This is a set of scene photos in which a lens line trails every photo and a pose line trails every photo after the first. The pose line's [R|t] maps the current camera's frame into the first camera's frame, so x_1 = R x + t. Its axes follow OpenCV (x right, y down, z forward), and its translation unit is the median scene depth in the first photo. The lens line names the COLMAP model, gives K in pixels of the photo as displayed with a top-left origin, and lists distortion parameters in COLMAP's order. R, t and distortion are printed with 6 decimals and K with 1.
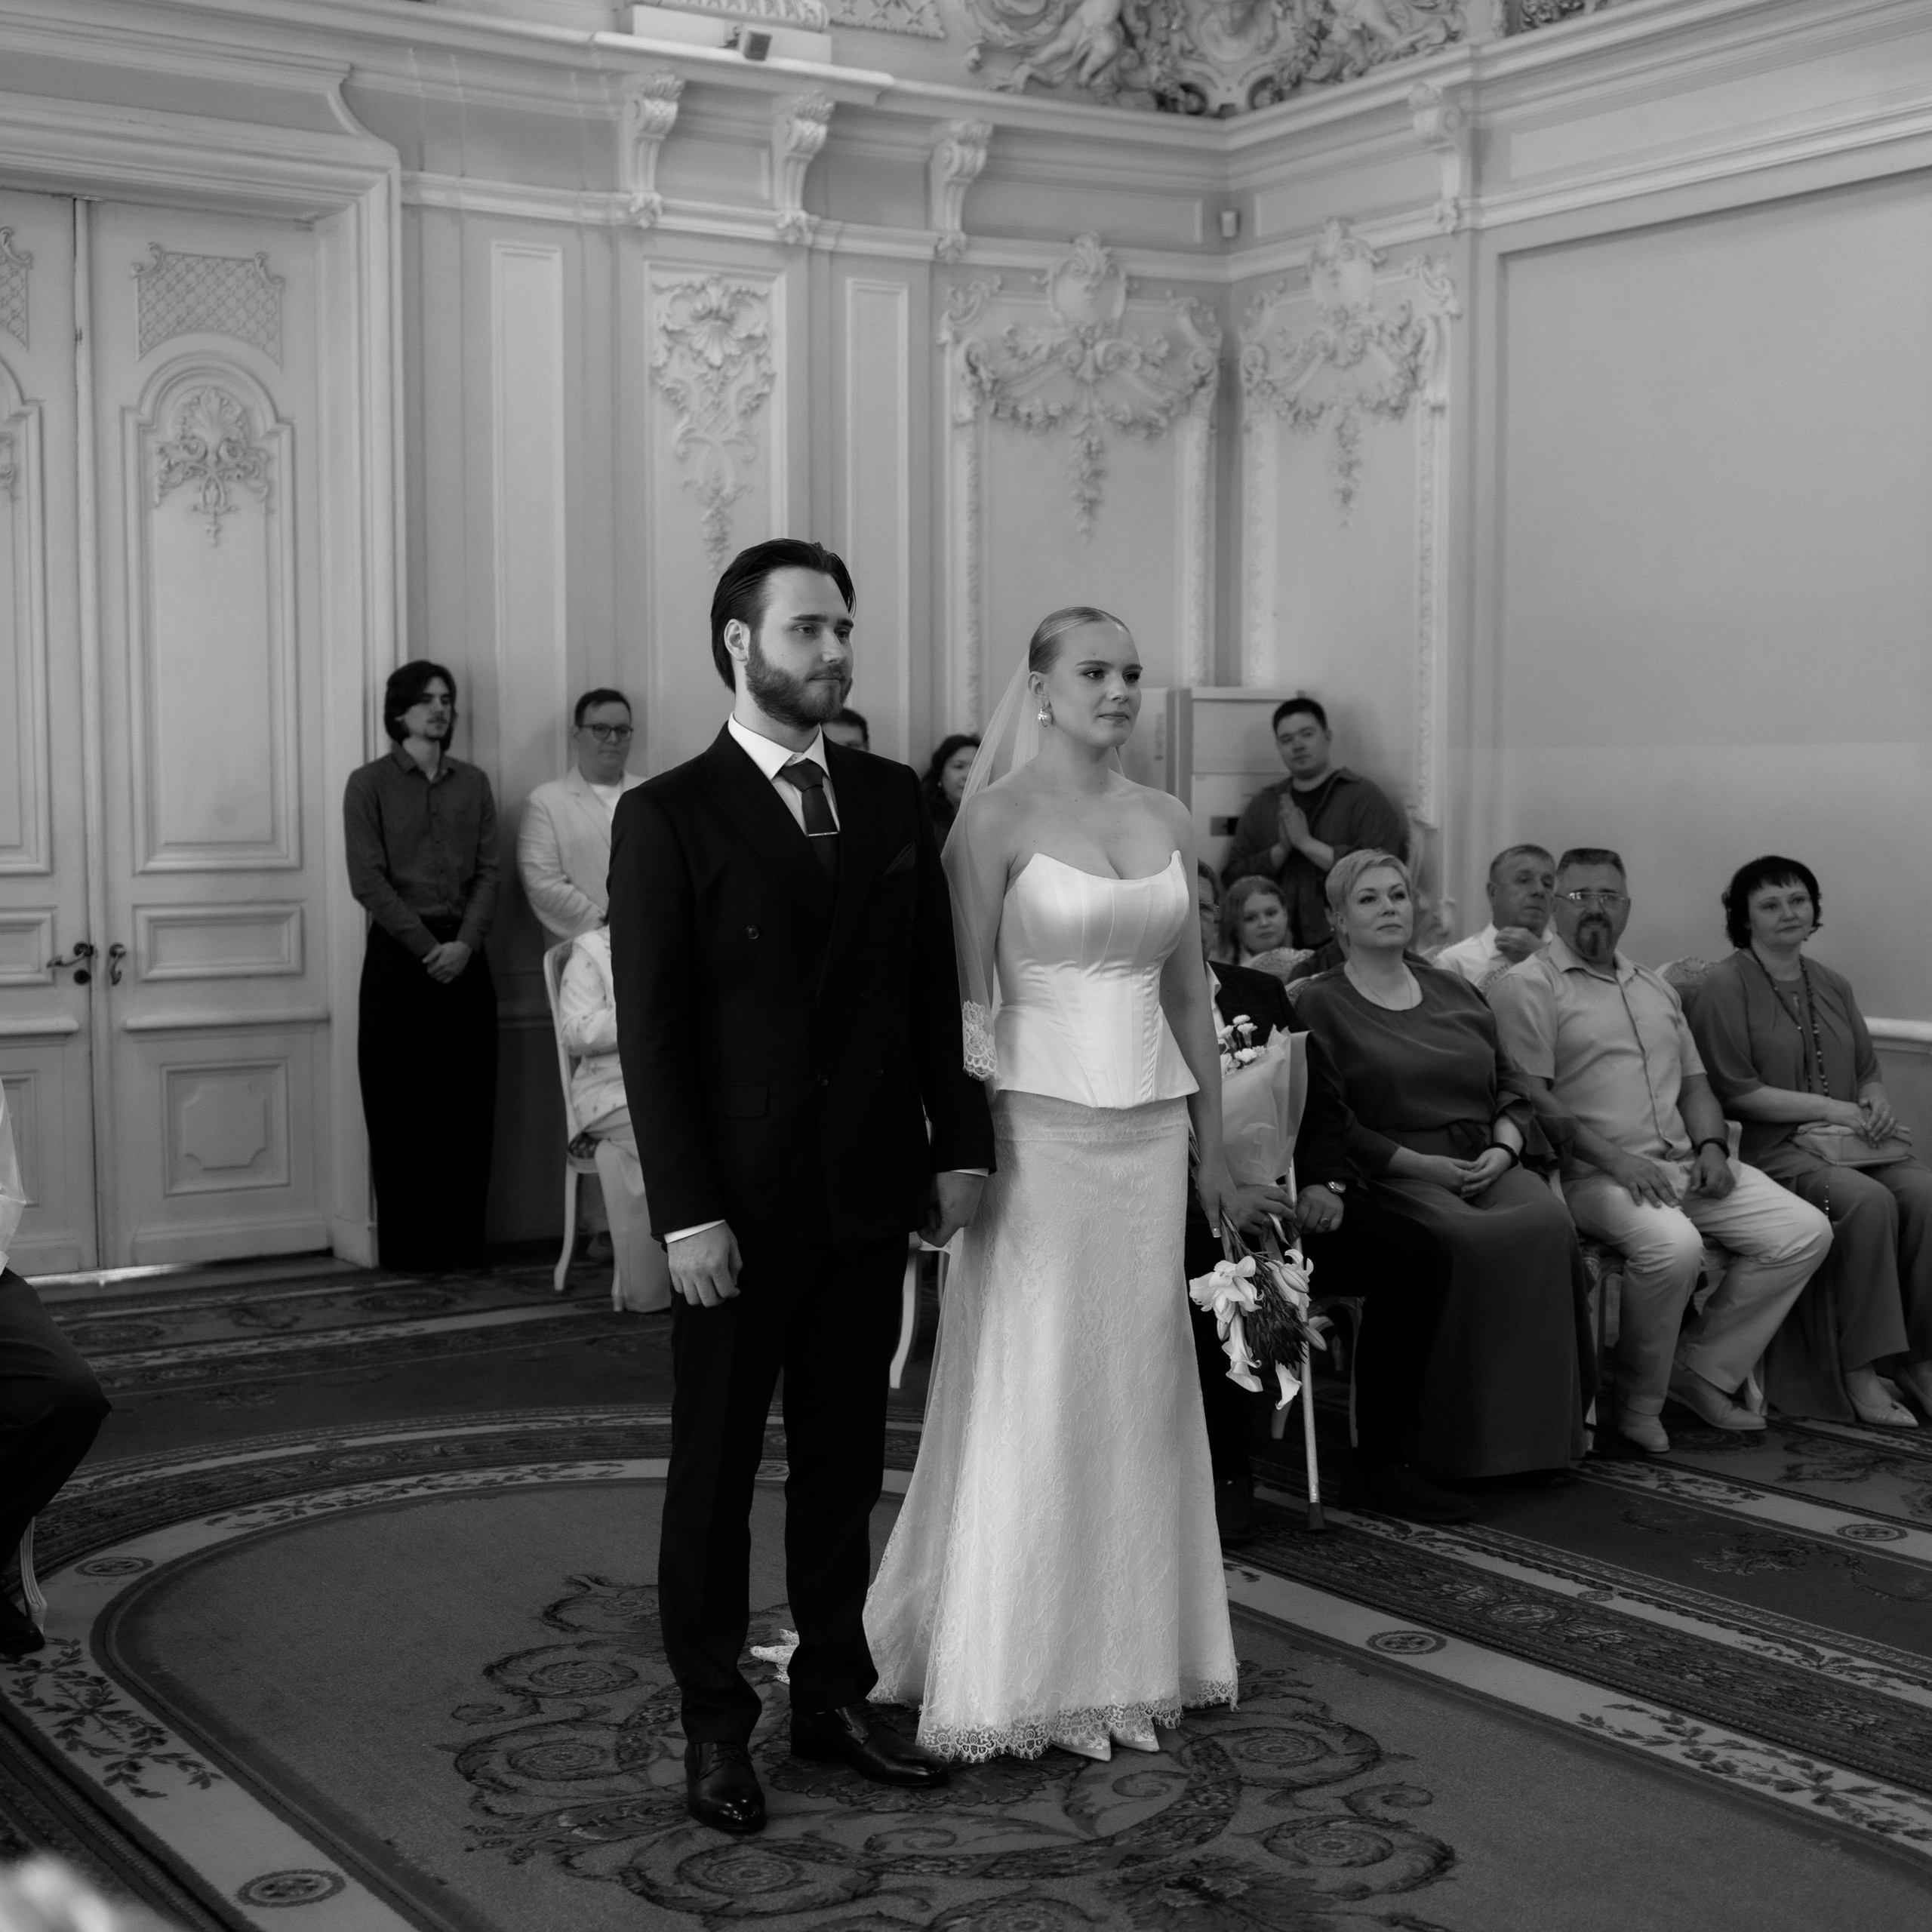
lens RADIAL K [[3044.8, 0, 946.2], [0, 3044.8, 970.0], [0, 0, 1]] dist [0.013857, -0.026365]
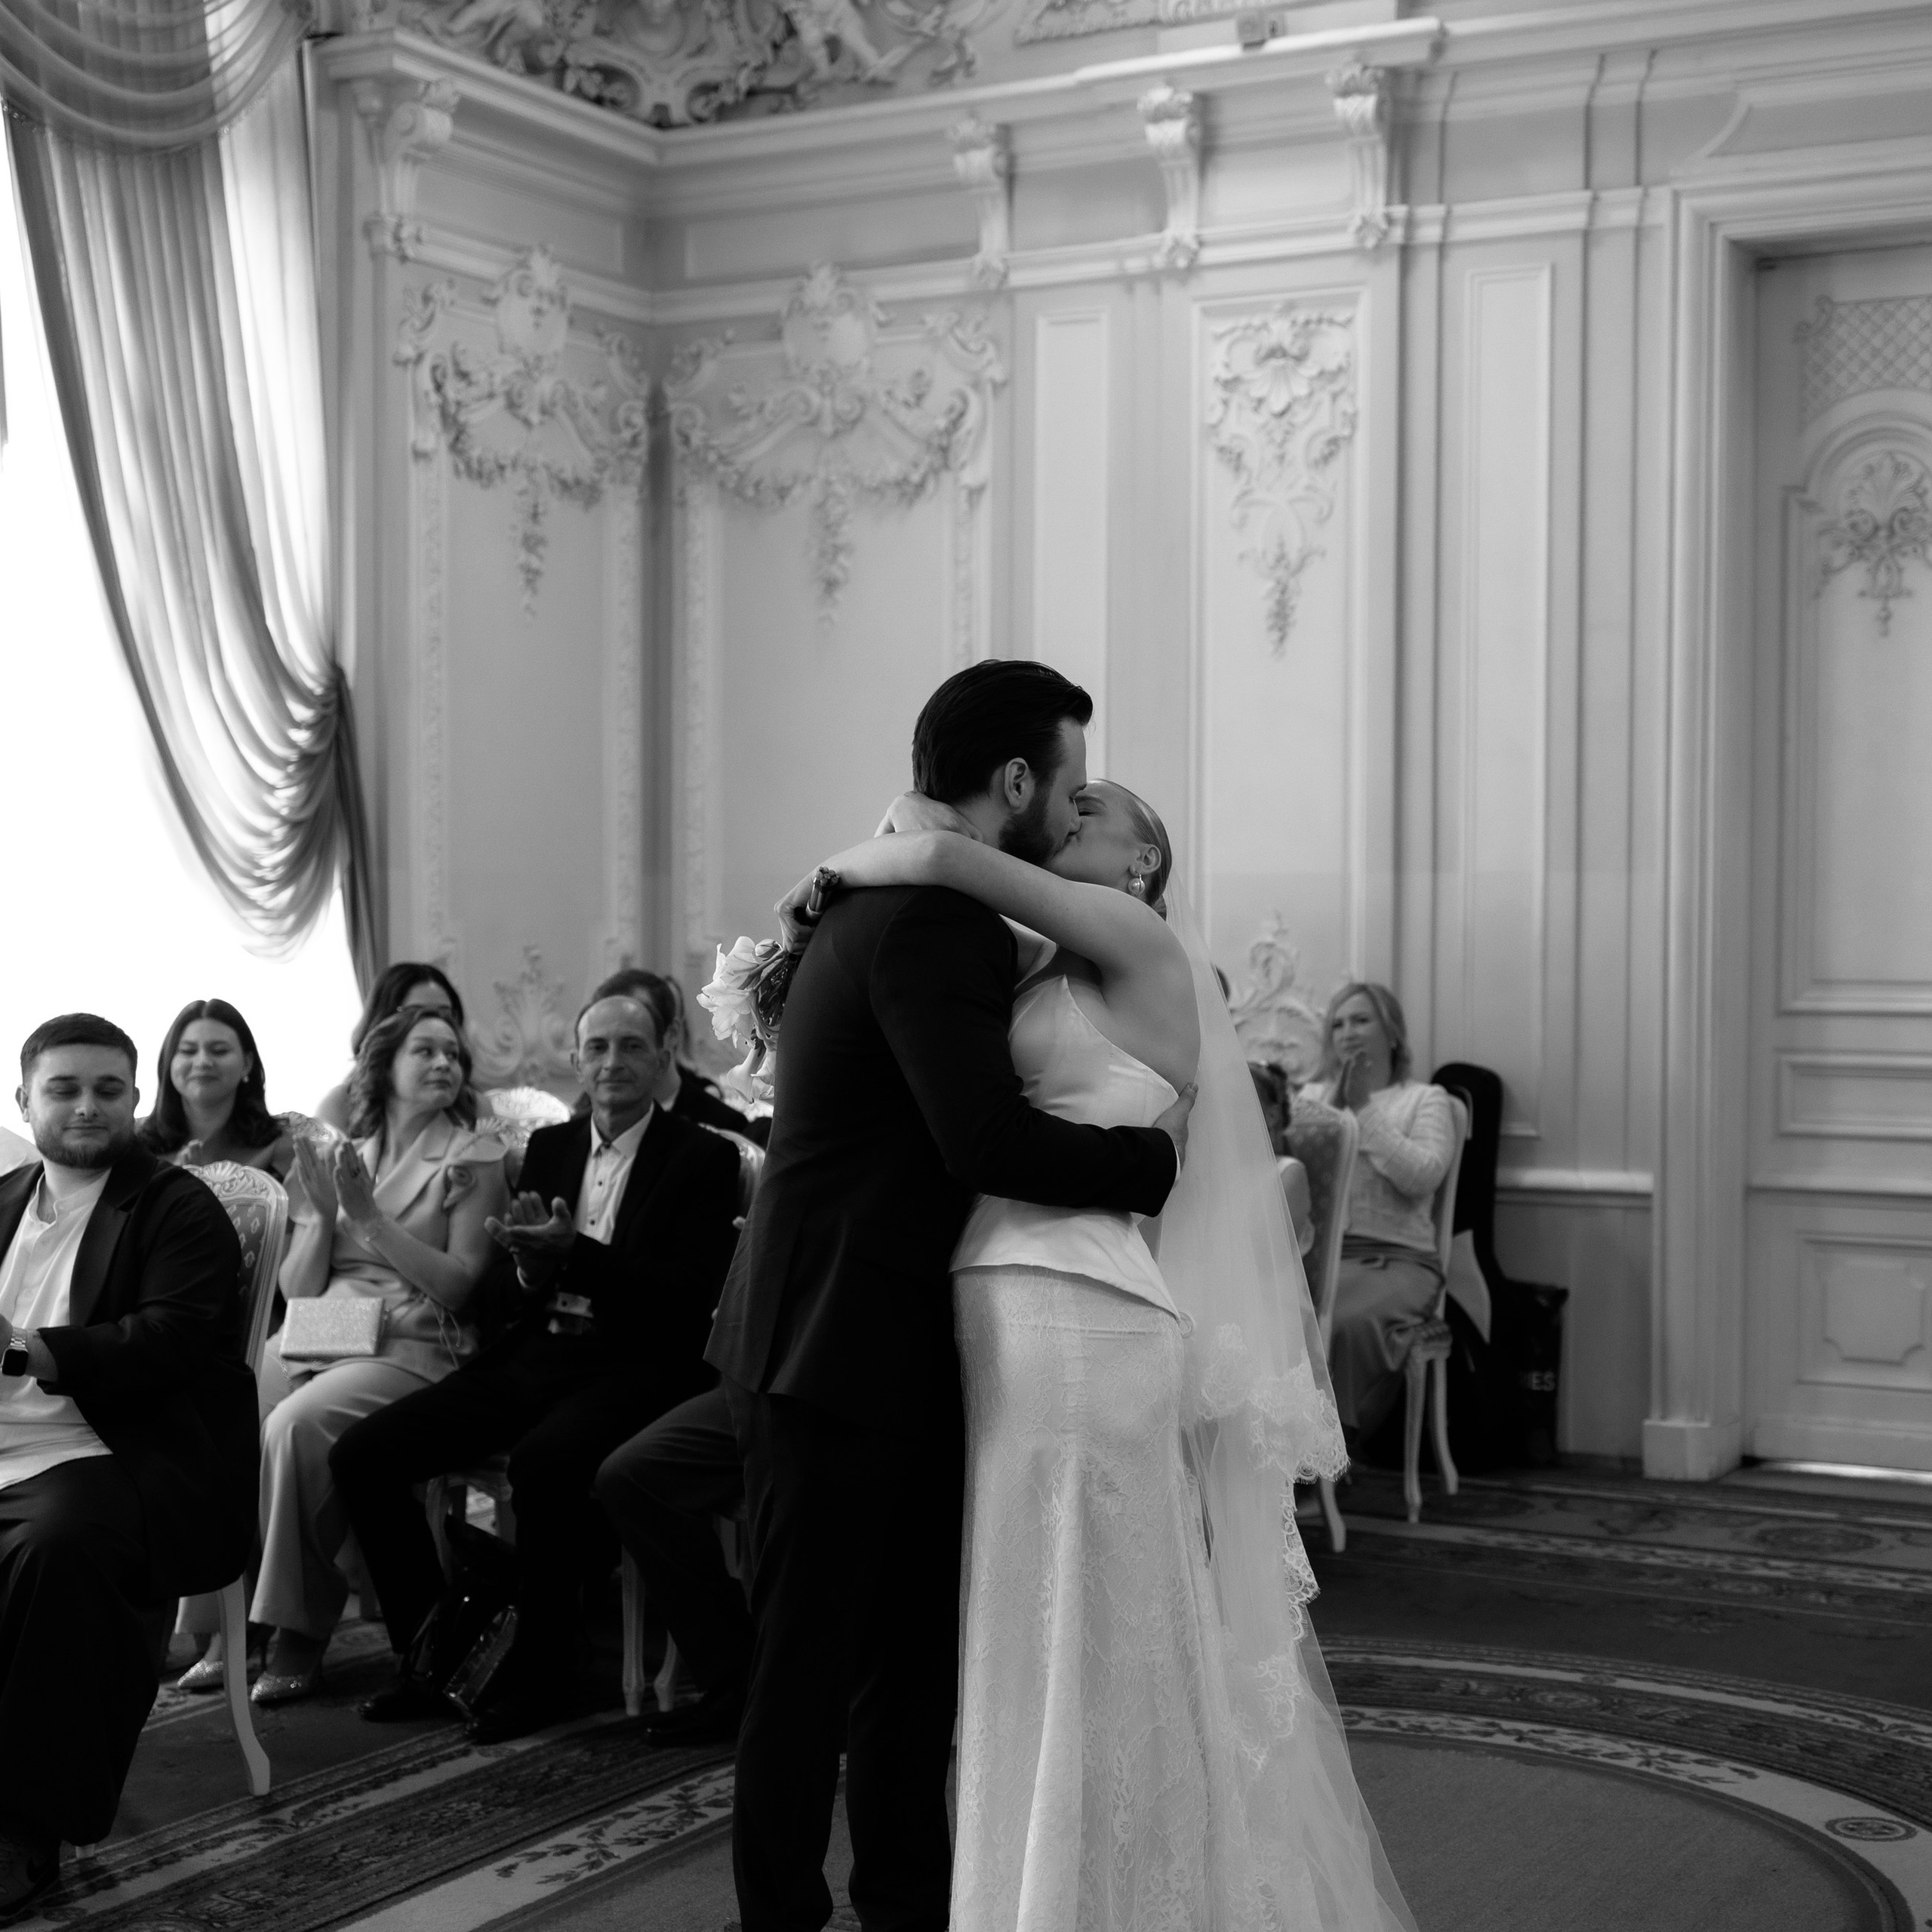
lens RADIAL K [[3328.0, 0, 967.1], [0, 3328.0, 911.8], [0, 0, 1]] dist [0.003538, 0.041511]
pose [[0.477648, 0.014870, -0.878425, 0.573271], [-0.068860, 0.997414, -0.020559, -0.030170], [0.875849, 0.070308, 0.477437, 0.411603]]
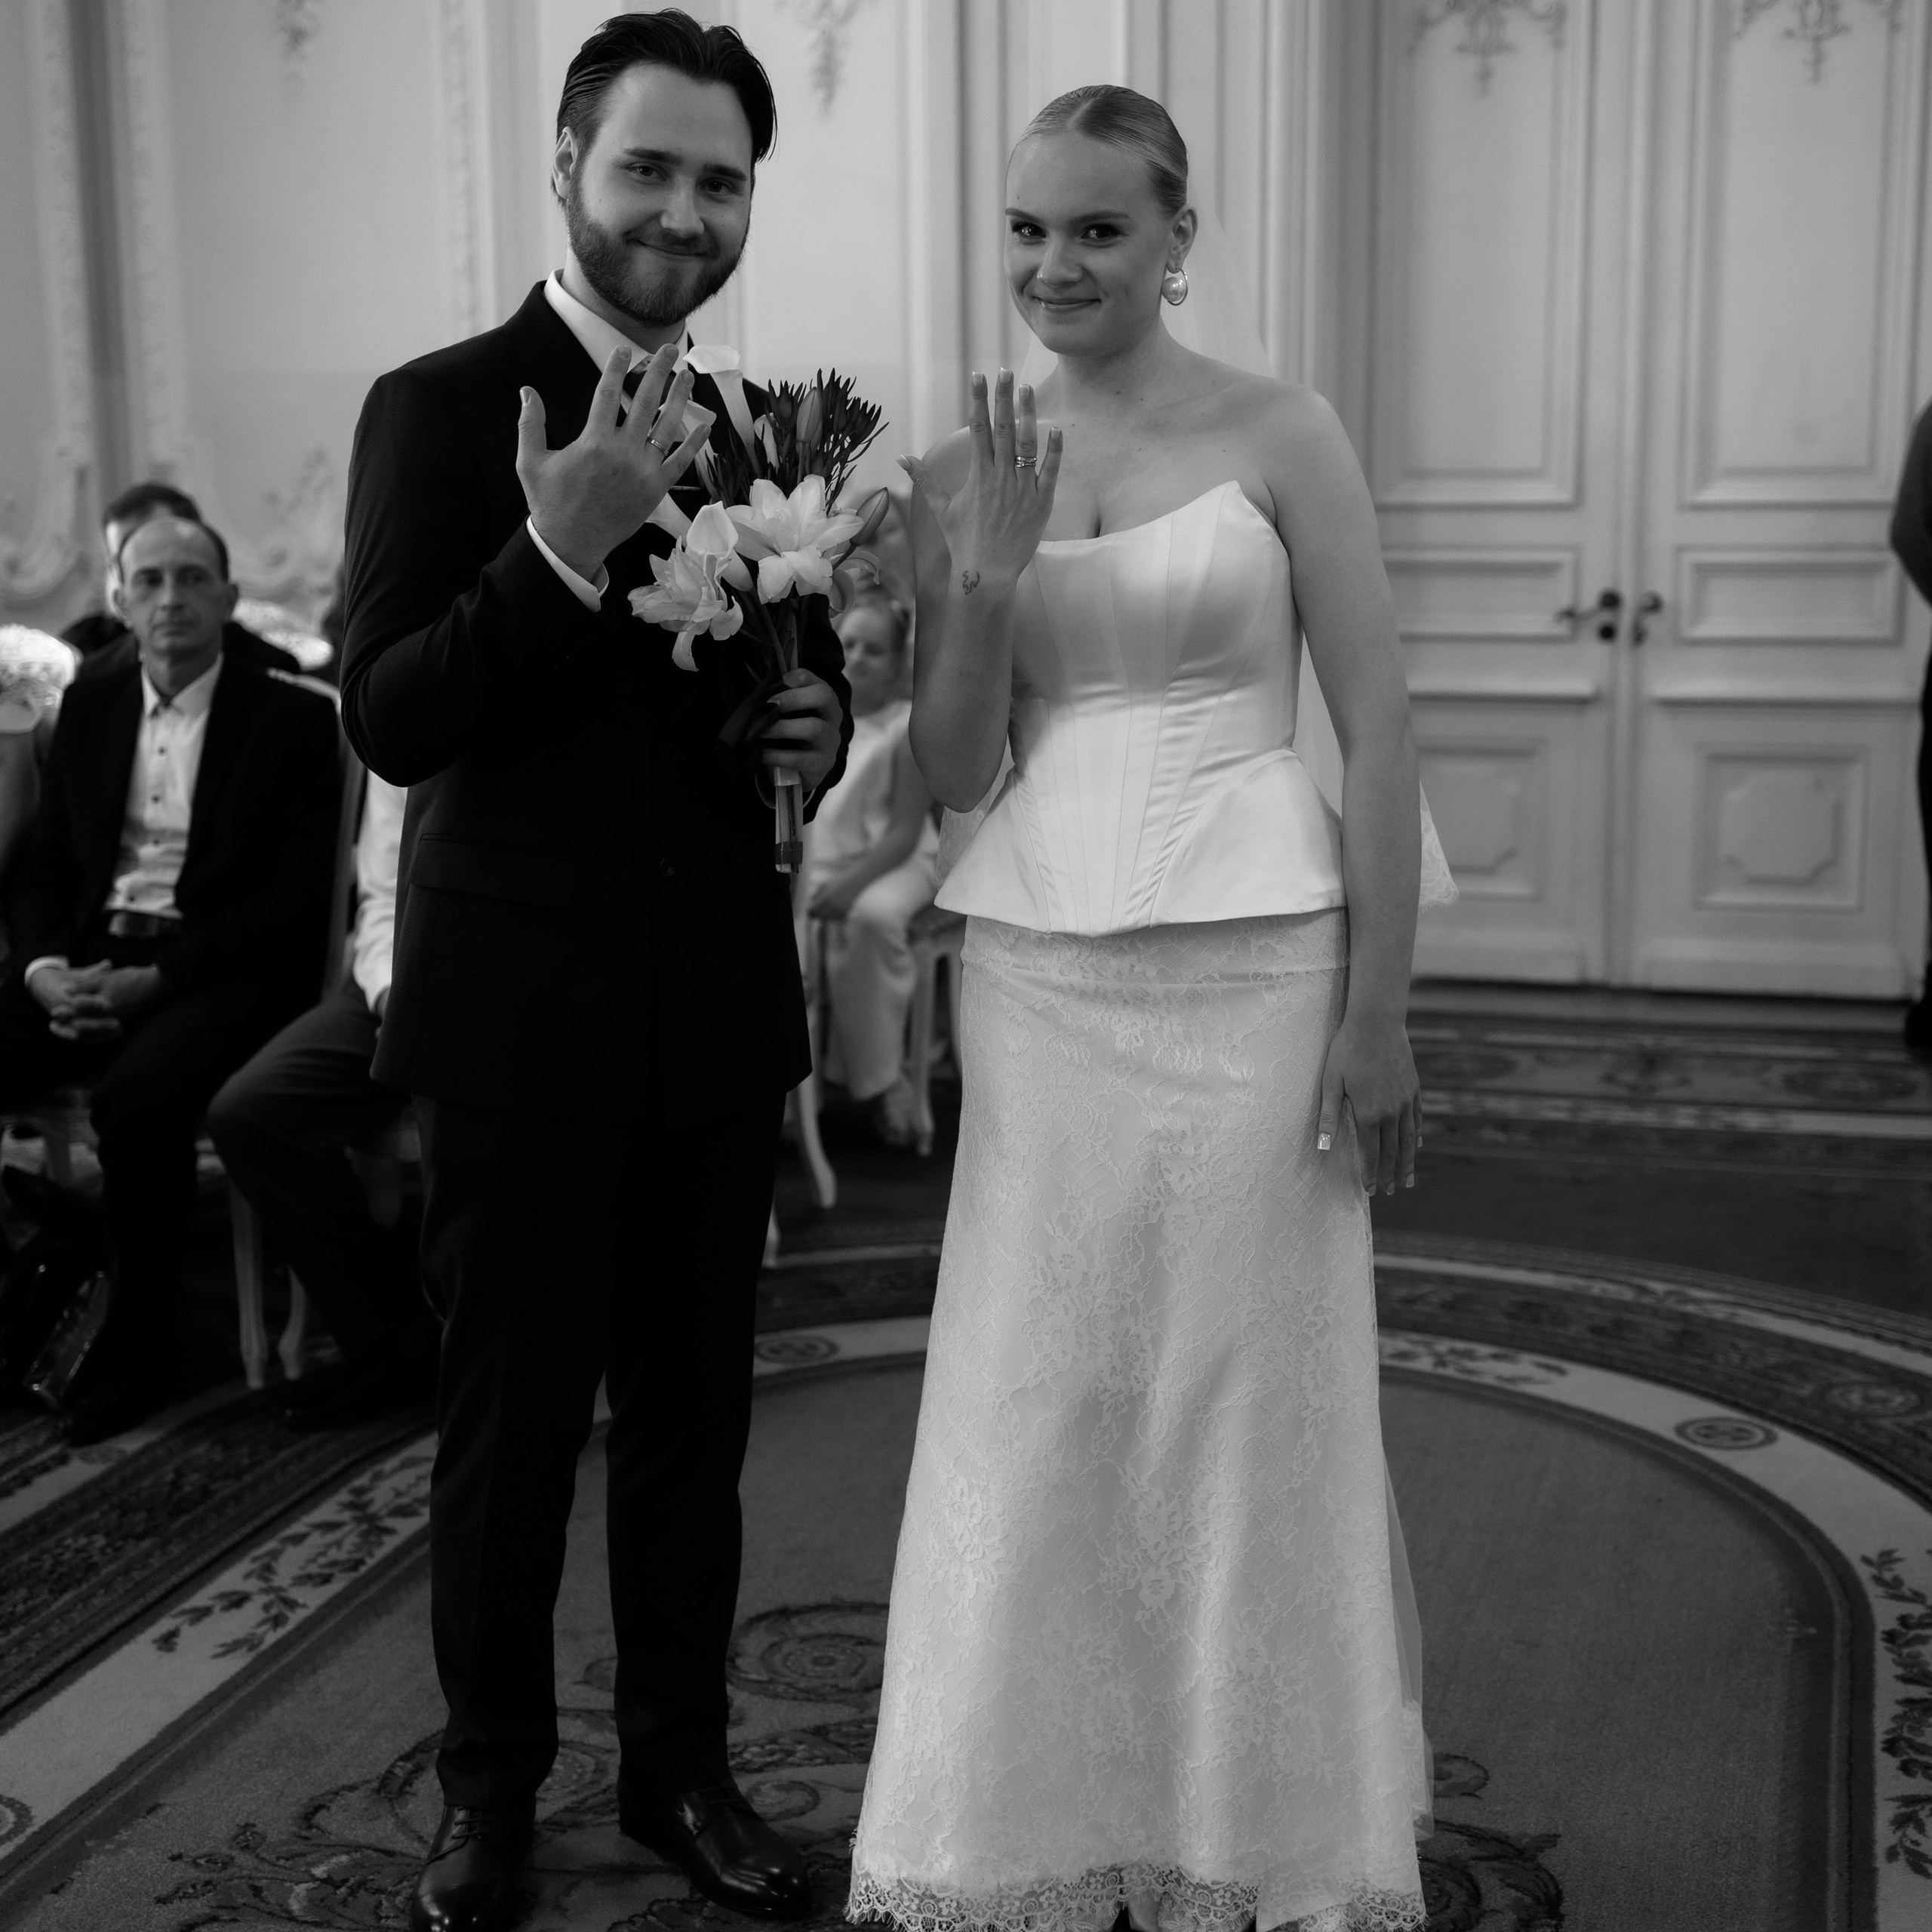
lens RADIAL K [[3044.8, 0, 946.2], [0, 3044.8, 970.0], [0, 0, 1]] dist [0.013857, -0.026365]
pose [[0.649921, 0.141899, -0.746637, 0.327484], [-0.049380, 0.988224, 0.144830, -0.025819], [0.758396, -0.057259, 0.649275, 0.457575]]
